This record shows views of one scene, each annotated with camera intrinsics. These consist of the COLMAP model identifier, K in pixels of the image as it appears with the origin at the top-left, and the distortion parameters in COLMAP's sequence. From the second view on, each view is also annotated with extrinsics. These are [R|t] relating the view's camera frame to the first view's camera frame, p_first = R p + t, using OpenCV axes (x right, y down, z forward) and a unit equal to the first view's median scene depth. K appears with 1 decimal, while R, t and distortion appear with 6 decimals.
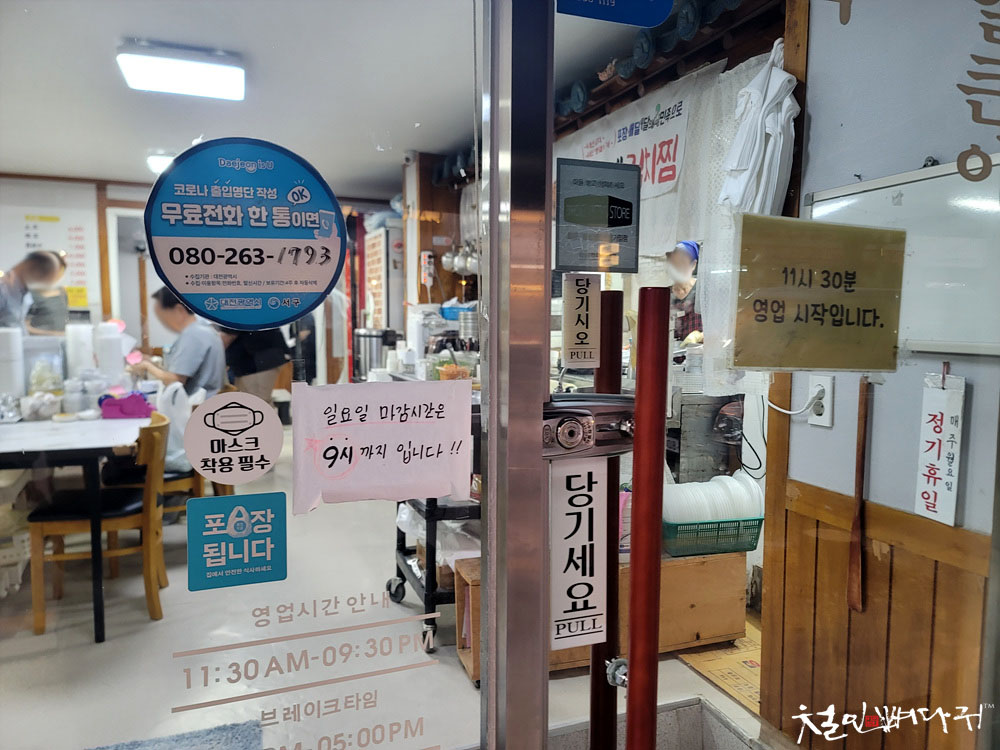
lens RADIAL K [[736.2, 0, 499.1], [0, 736.2, 376.1], [0, 0, 1]] dist [-0.007719, -0.007489]
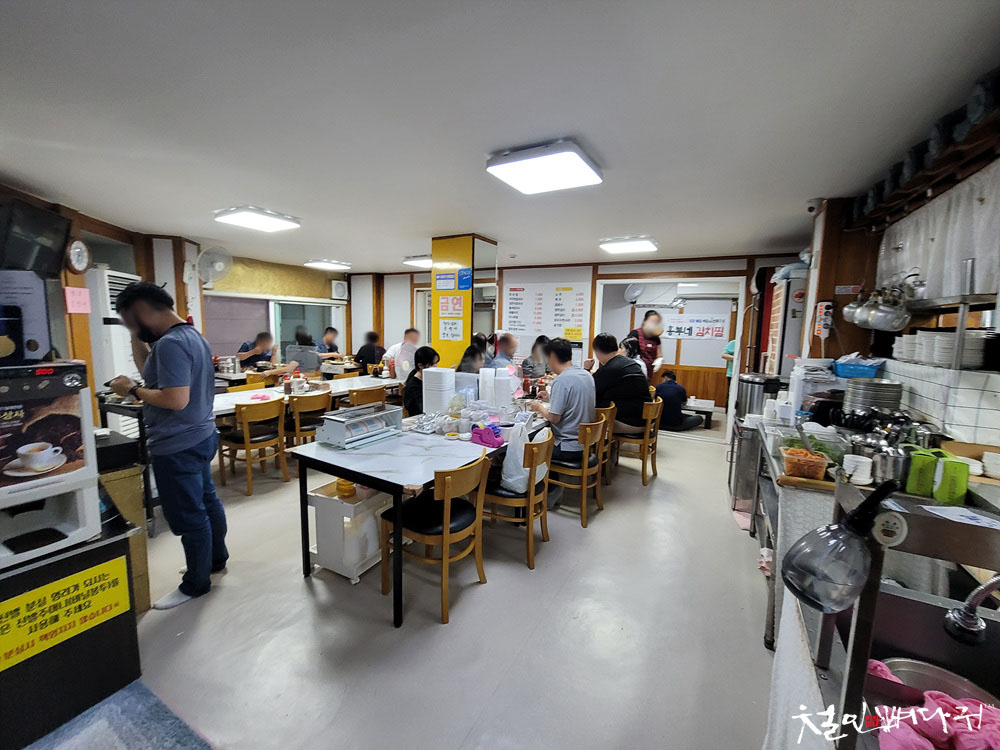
lens RADIAL K [[409.3, 0, 496.6], [0, 409.3, 372.1], [0, 0, 1]] dist [-0.009040, -0.000111]
pose [[0.639747, 0.090157, -0.763279, 0.041432], [-0.079995, 0.995513, 0.050540, -0.070665], [0.764411, 0.028726, 0.644089, 0.332011]]
